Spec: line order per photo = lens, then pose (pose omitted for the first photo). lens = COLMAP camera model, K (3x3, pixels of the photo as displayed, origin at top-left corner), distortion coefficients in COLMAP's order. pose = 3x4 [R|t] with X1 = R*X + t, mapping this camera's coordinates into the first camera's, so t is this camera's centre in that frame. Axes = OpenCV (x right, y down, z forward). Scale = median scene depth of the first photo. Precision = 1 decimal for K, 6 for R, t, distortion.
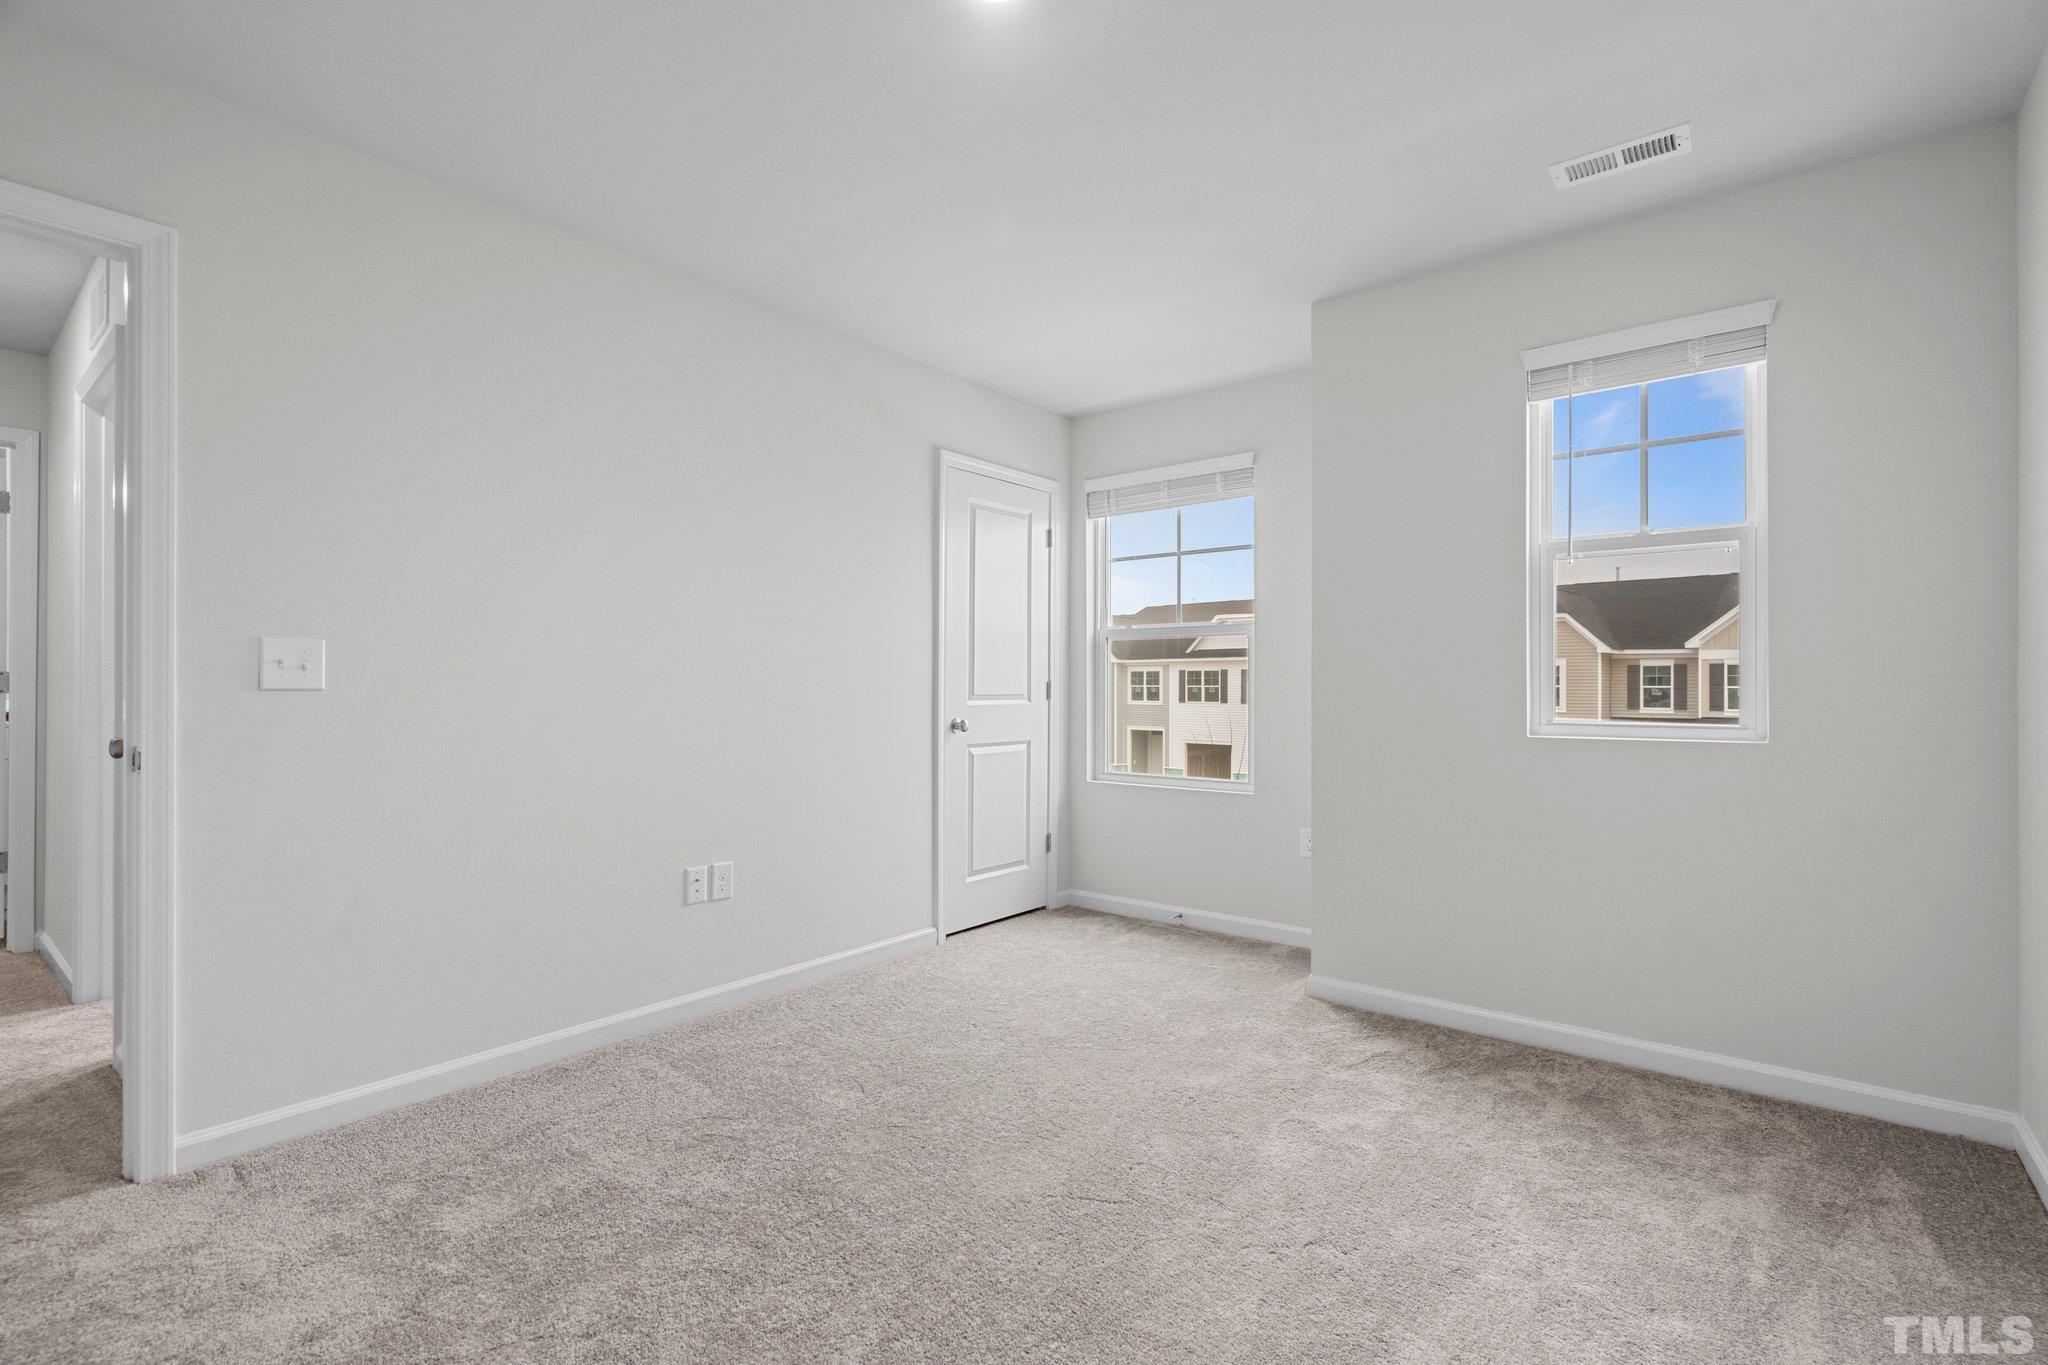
lens RADIAL K [[928.3, 0, 1025.9], [0, 928.3, 680.5], [0, 0, 1]] dist [-0.005160, 0.002095]
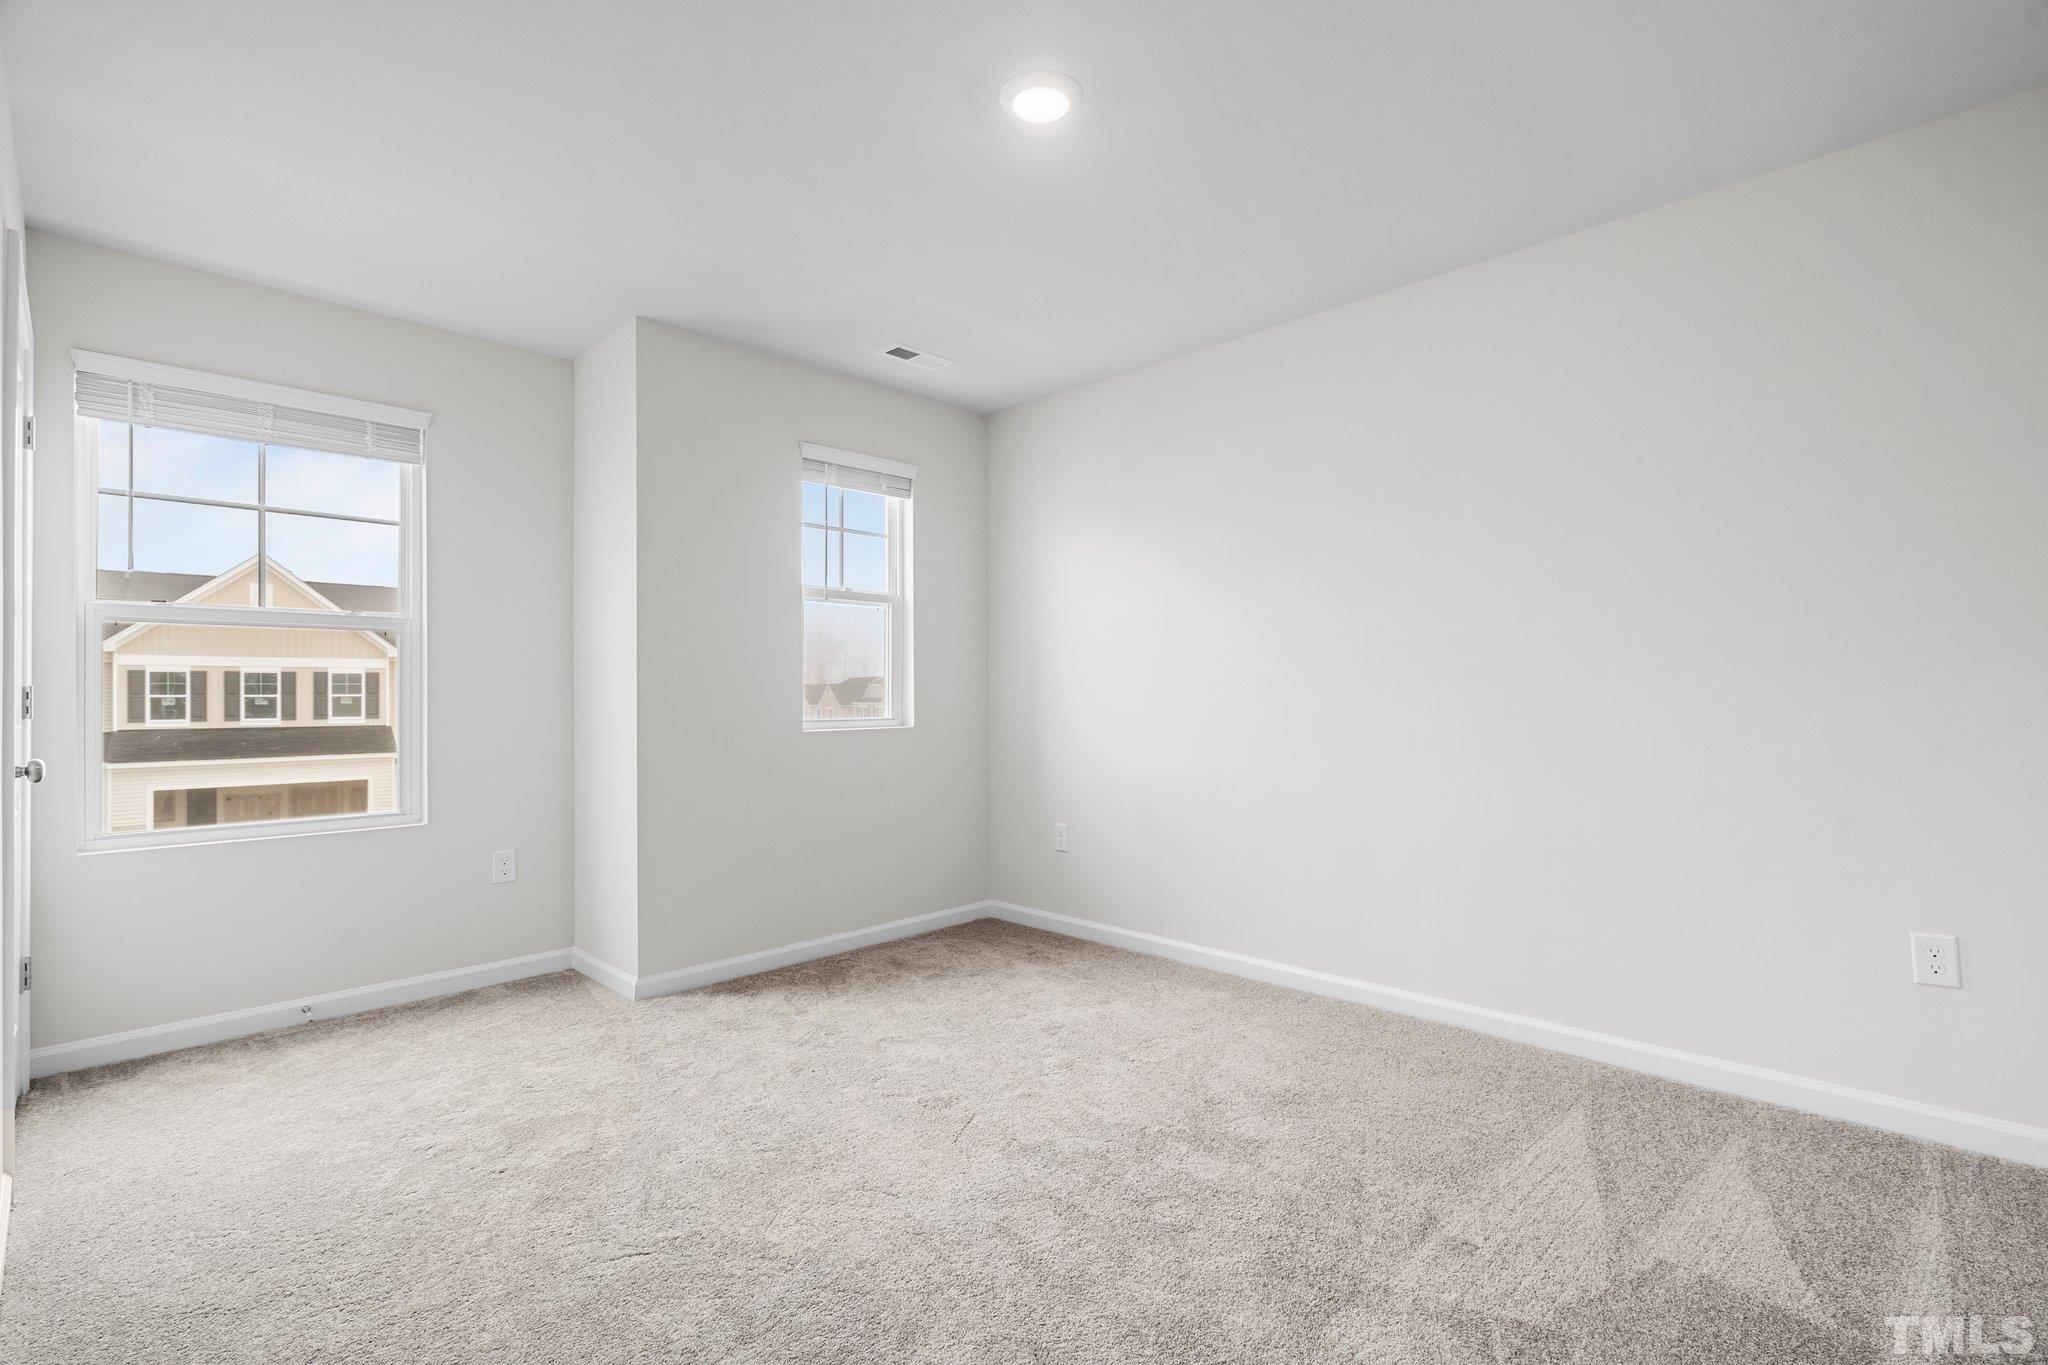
lens RADIAL K [[928.3, 0, 1011.5], [0, 928.3, 689.8], [0, 0, 1]] dist [-0.005160, 0.002095]
pose [[0.106303, 0.003175, 0.994329, -0.521309], [-0.003830, 0.999989, -0.002783, 0.001837], [-0.994326, -0.003512, 0.106314, 0.386065]]
